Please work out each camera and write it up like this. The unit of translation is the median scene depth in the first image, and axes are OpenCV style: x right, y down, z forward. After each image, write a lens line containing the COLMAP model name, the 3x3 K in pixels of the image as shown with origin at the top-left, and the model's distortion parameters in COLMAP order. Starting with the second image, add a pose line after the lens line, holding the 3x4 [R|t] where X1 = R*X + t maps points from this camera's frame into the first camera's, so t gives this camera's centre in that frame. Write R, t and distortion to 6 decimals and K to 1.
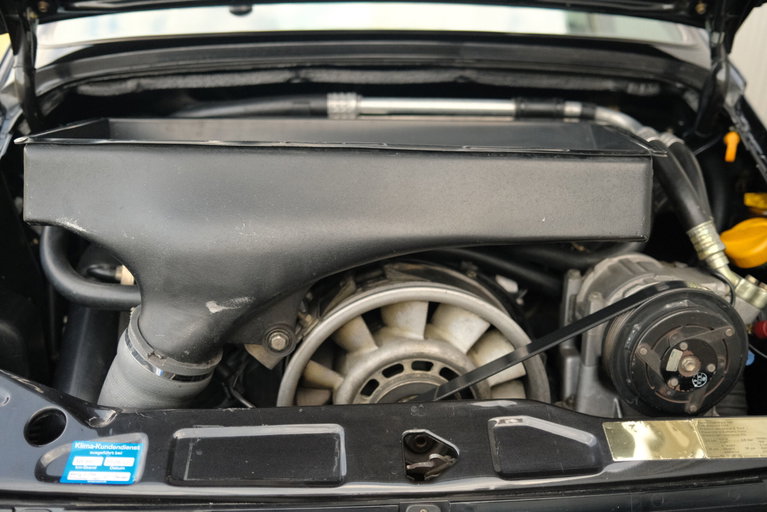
lens RADIAL K [[780.1, 0, 381.4], [0, 780.1, 261.9], [0, 0, 1]] dist [0.004866, 0.000000]
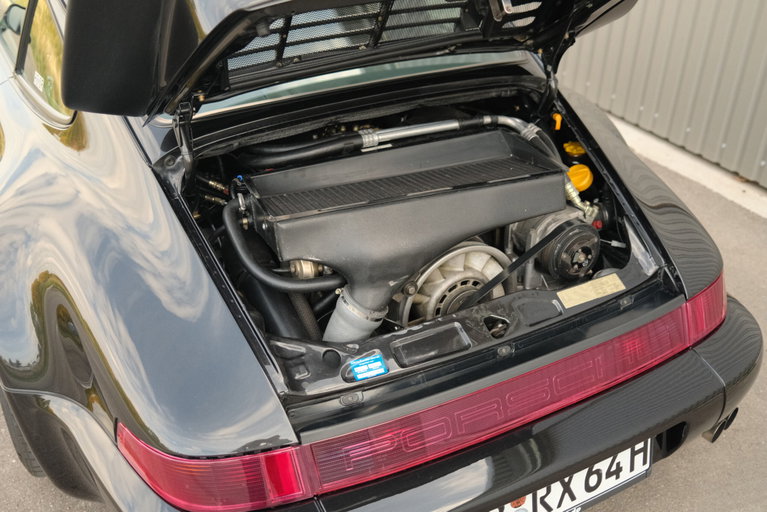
lens RADIAL K [[780.1, 0, 383.7], [0, 780.1, 251.0], [0, 0, 1]] dist [0.004866, 0.000000]
pose [[0.914966, -0.214745, 0.341645, -0.816004], [0.135760, 0.961101, 0.240530, -0.462945], [-0.380008, -0.173695, 0.908529, -0.747098]]
